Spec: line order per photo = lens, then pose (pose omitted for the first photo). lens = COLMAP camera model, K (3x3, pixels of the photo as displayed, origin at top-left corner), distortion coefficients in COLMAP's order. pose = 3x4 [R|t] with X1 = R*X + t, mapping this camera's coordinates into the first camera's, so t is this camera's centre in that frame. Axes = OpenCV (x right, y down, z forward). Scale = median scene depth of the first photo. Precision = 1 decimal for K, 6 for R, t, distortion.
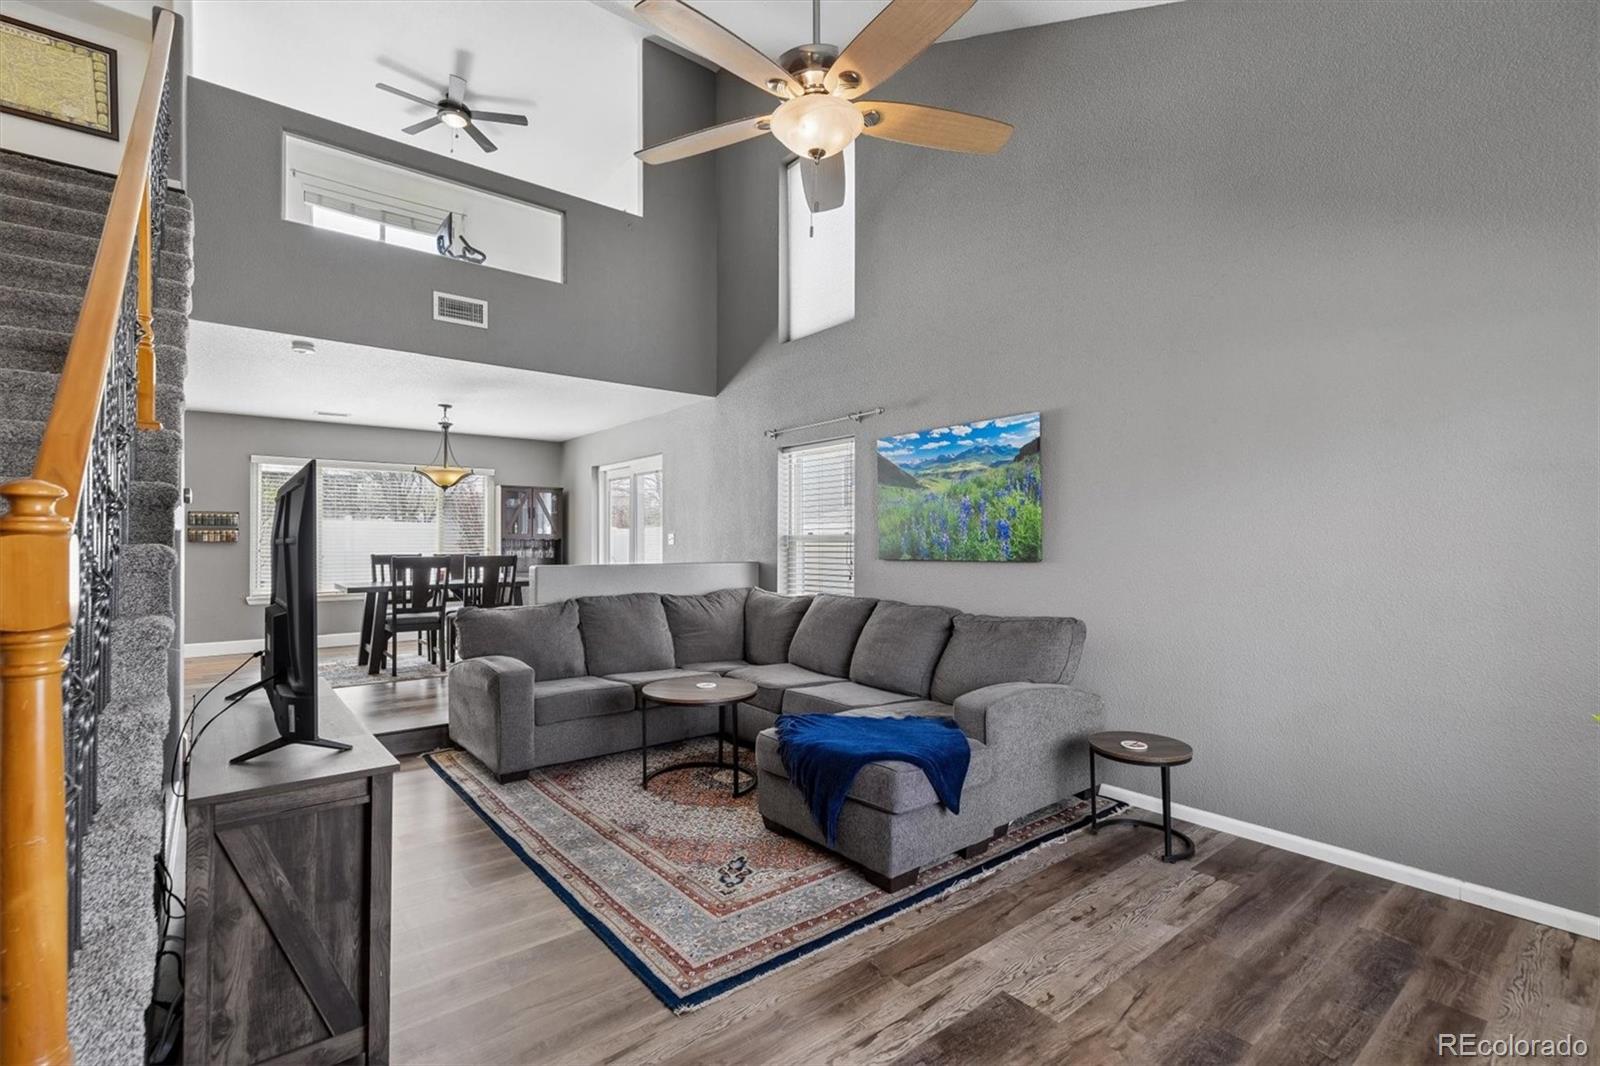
lens RADIAL K [[712.2, 0, 796.1], [0, 712.2, 534.6], [0, 0, 1]] dist [0.003588, 0.000699]
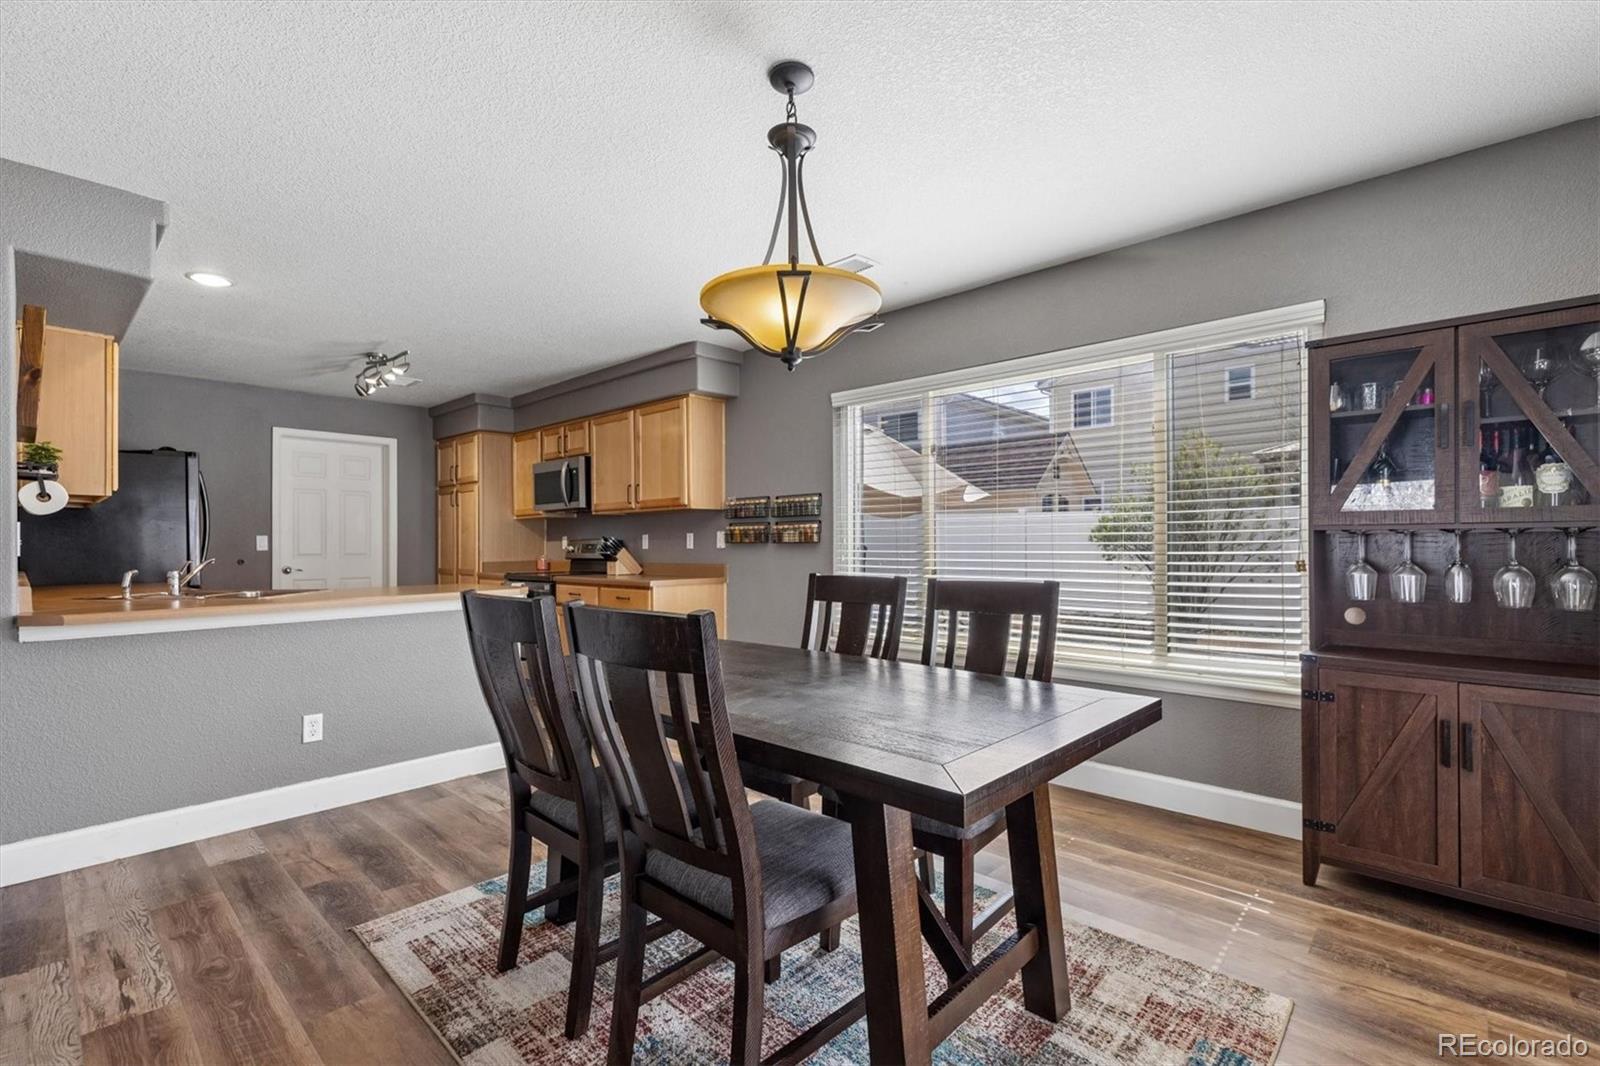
lens RADIAL K [[709.0, 0, 797.9], [0, 709.0, 539.3], [0, 0, 1]] dist [0.002004, 0.000229]
pose [[0.155812, -0.005843, -0.987769, -0.576989], [0.015236, 0.999878, -0.003511, 0.026669], [0.987669, -0.014503, 0.155882, 2.666063]]
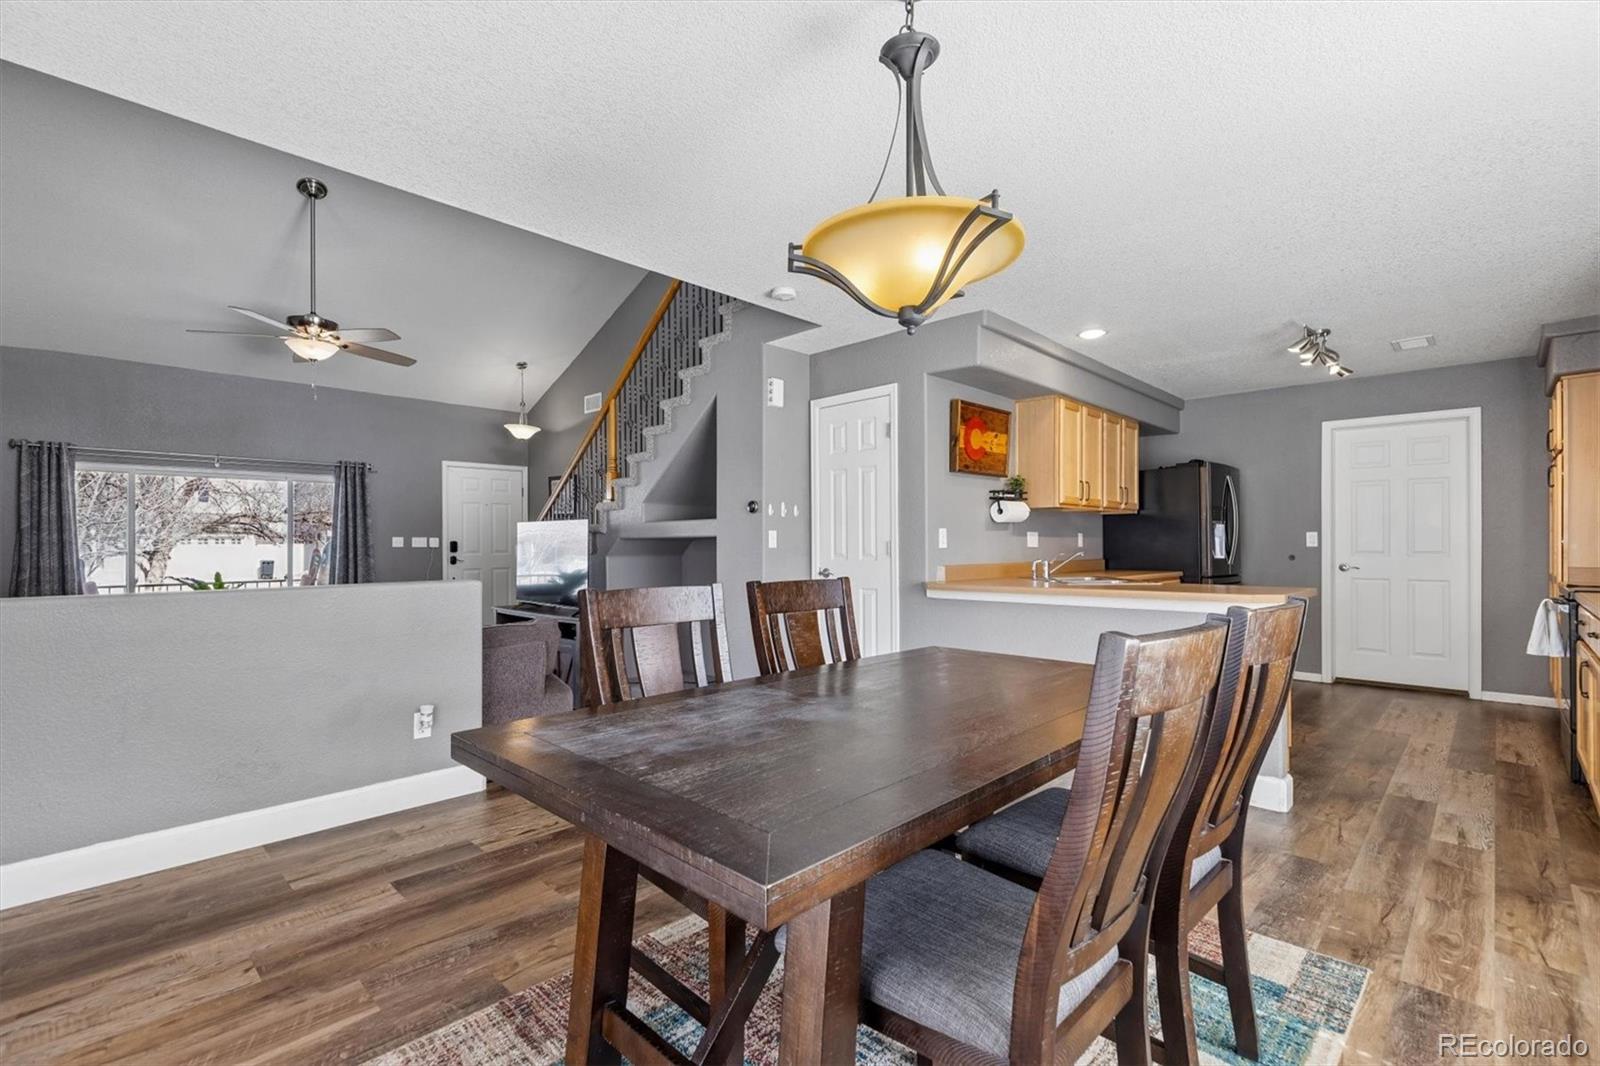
lens RADIAL K [[709.0, 0, 797.9], [0, 709.0, 539.3], [0, 0, 1]] dist [0.002004, 0.000229]
pose [[-0.992753, 0.001333, -0.120162, -1.194808], [0.003007, 0.999901, -0.013749, 0.031517], [0.120131, -0.014010, -0.992659, 3.432575]]
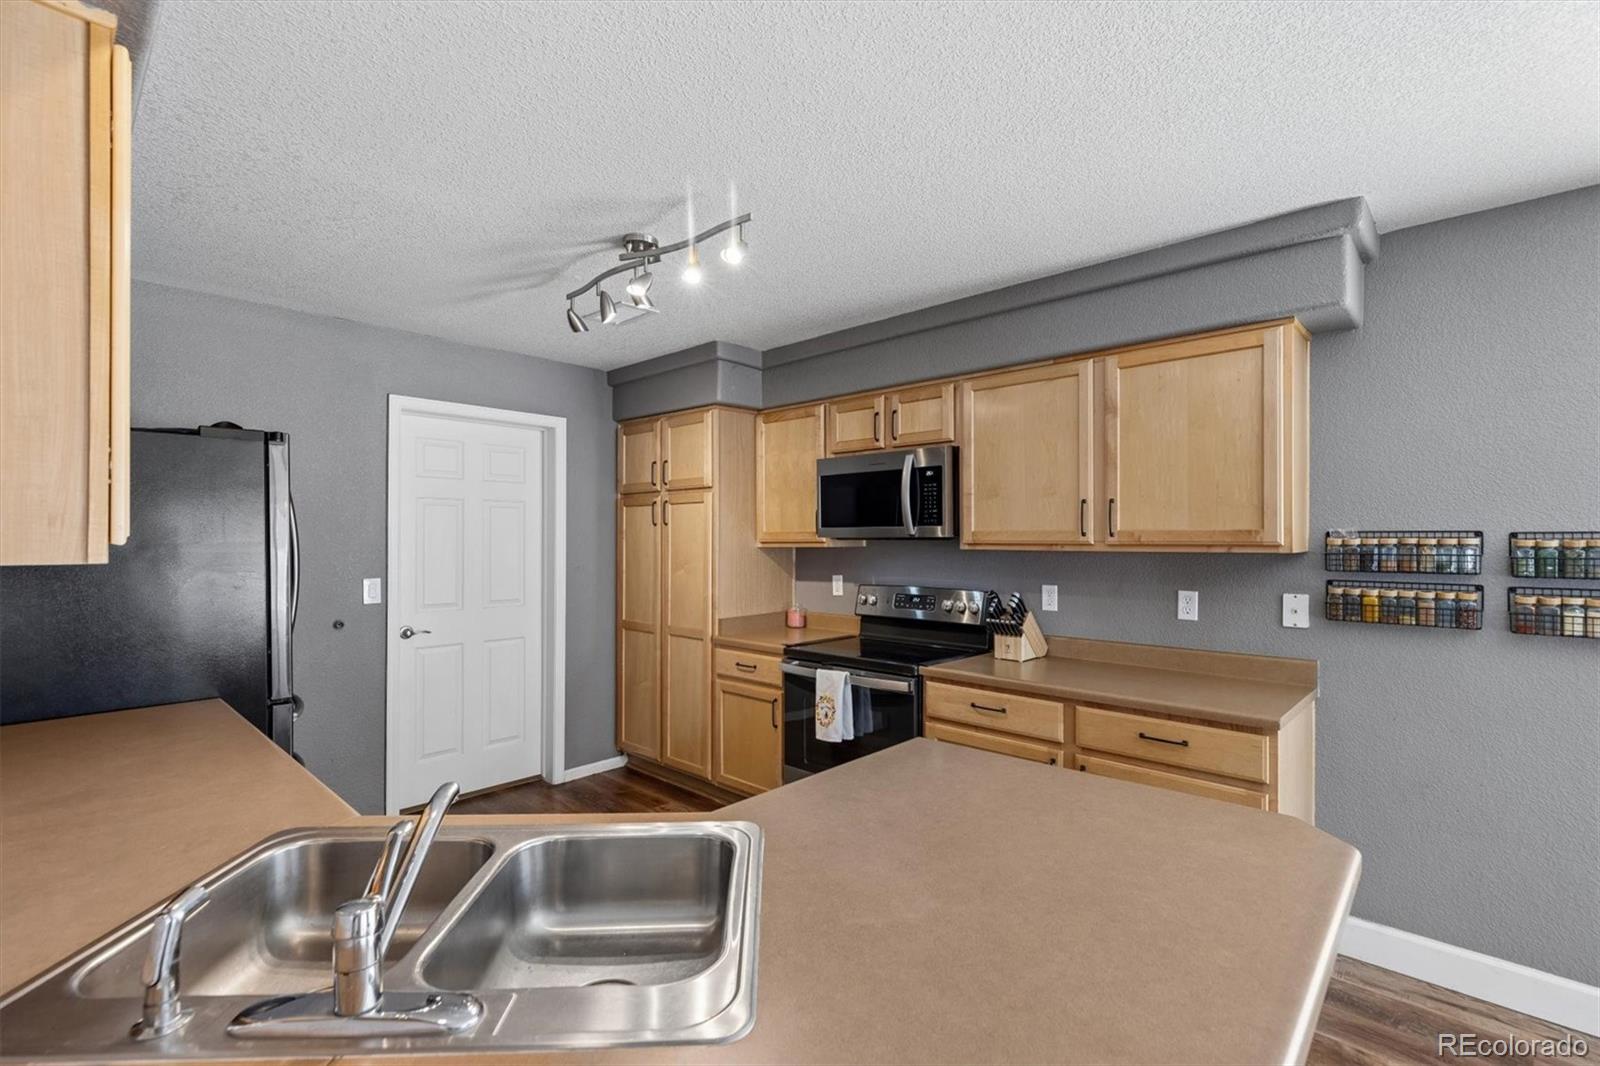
lens RADIAL K [[712.2, 0, 796.1], [0, 712.2, 534.6], [0, 0, 1]] dist [0.003588, 0.000699]
pose [[0.141903, -0.004586, -0.989870, -1.690182], [0.008461, 0.999958, -0.003420, -0.095537], [0.989844, -0.007890, 0.141936, 1.895665]]
